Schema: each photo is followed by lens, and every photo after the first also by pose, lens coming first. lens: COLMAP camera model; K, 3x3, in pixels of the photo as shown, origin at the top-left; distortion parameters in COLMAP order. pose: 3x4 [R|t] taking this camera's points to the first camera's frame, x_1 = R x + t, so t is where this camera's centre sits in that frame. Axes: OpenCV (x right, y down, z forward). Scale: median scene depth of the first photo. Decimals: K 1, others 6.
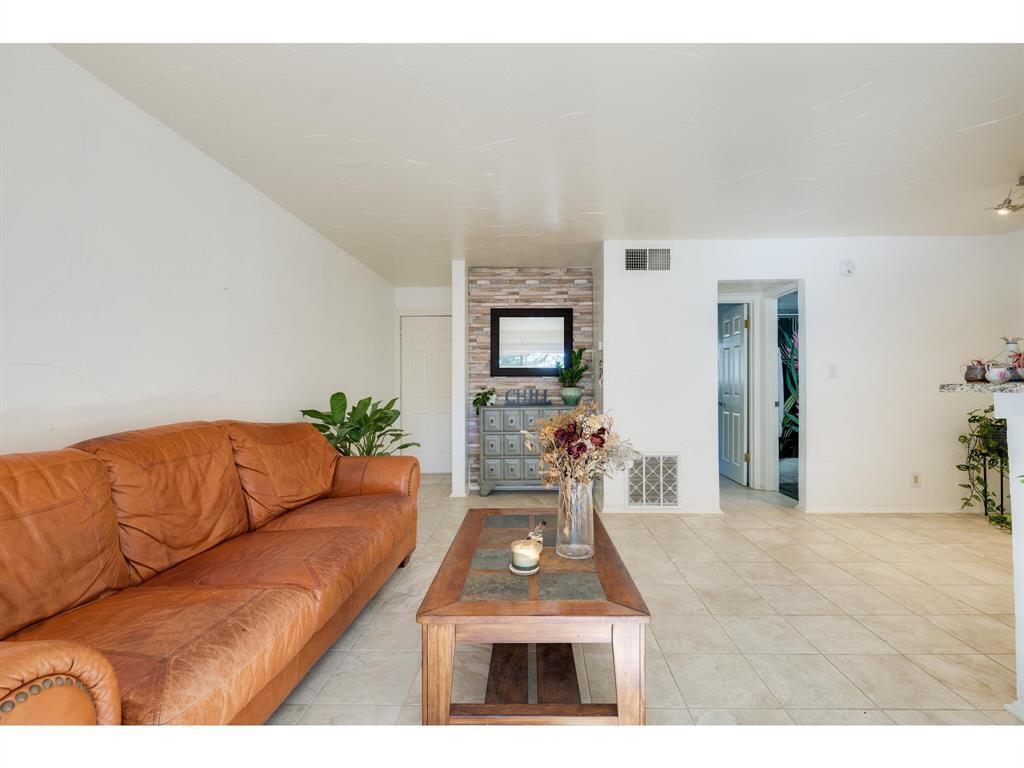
lens RADIAL K [[446.5, 0, 515.3], [0, 446.5, 380.1], [0, 0, 1]] dist [0.001946, 0.000044]
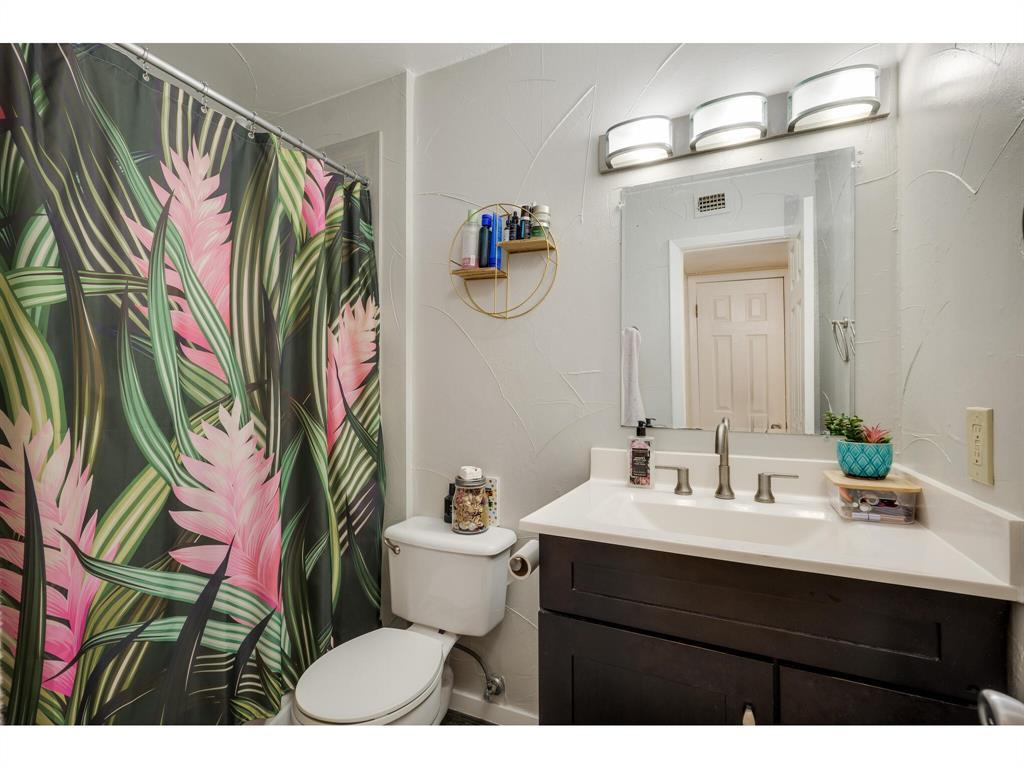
lens RADIAL K [[470.2, 0, 512.4], [0, 470.2, 384.8], [0, 0, 1]] dist [-0.004126, 0.002522]
pose [[0.409975, 0.022556, 0.911818, 0.396315], [-0.005807, 0.999738, -0.022120, 0.001353], [-0.912078, 0.003774, 0.409999, 0.616700]]
